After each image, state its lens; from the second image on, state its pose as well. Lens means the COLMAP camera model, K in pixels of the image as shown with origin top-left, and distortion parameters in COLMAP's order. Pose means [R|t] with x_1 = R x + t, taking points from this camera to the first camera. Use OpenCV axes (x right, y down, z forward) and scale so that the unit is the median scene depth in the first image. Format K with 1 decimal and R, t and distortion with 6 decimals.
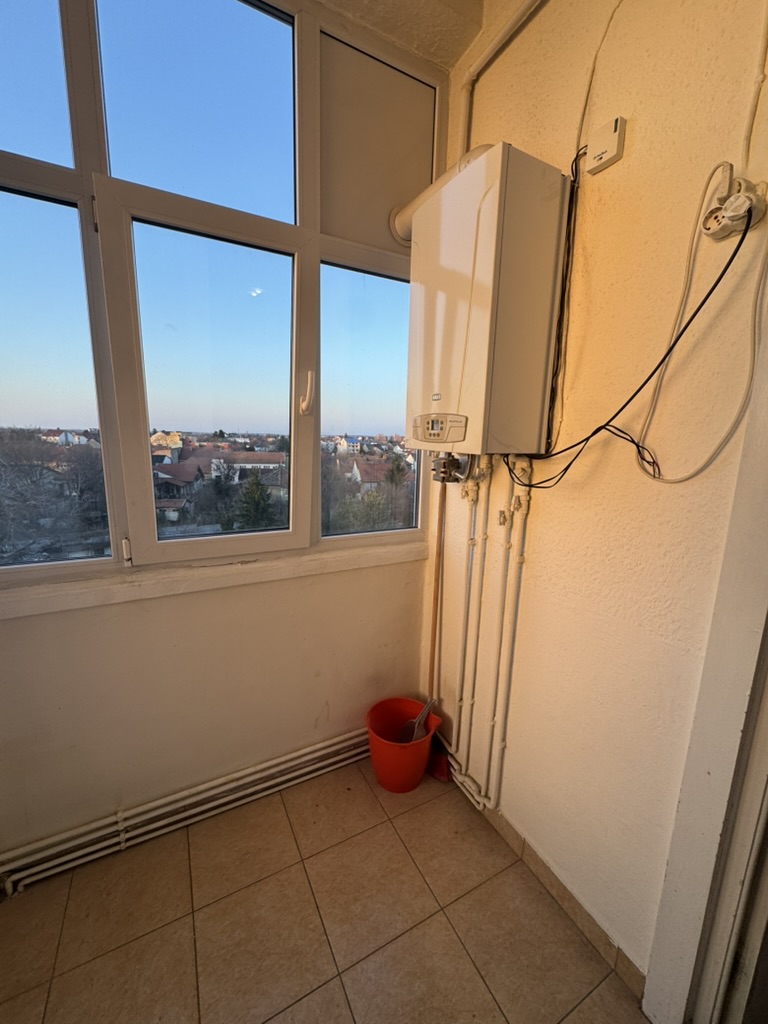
lens RADIAL K [[409.2, 0, 385.4], [0, 409.2, 512.6], [0, 0, 1]] dist [-0.002904, -0.000360]
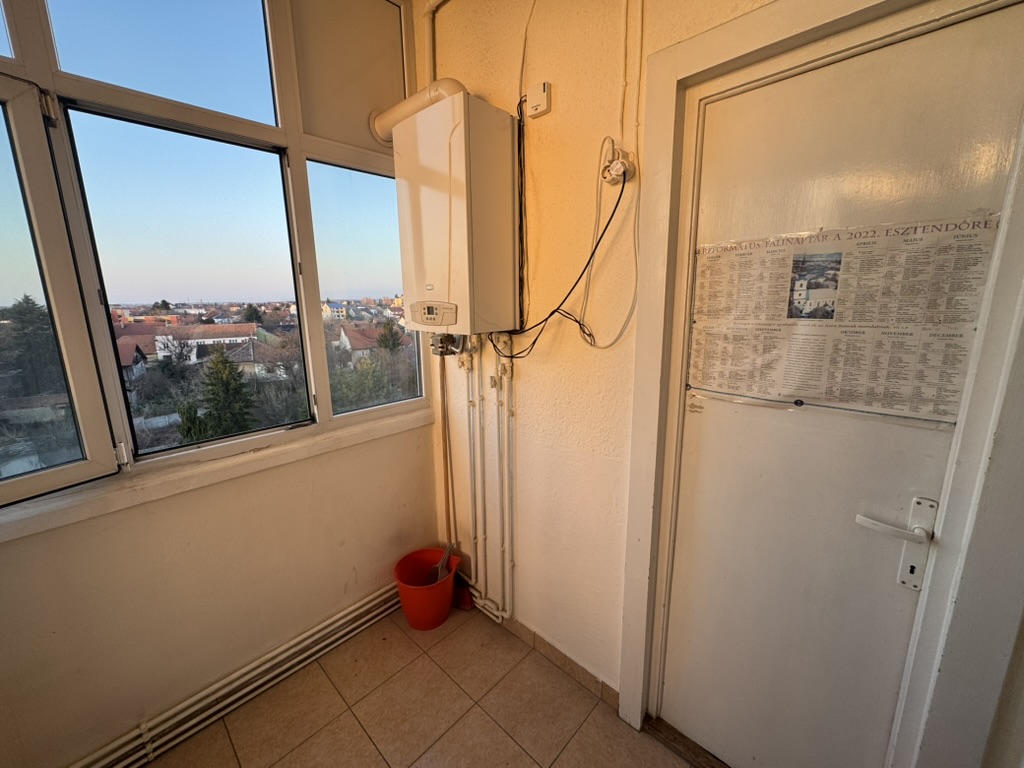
lens RADIAL K [[409.2, 0, 513.2], [0, 409.2, 382.3], [0, 0, 1]] dist [-0.002904, -0.000360]
pose [[0.947394, -0.101207, 0.303647, -0.029435], [0.094563, 0.994848, 0.036547, -0.024789], [-0.305781, -0.005910, 0.952084, -0.182804]]
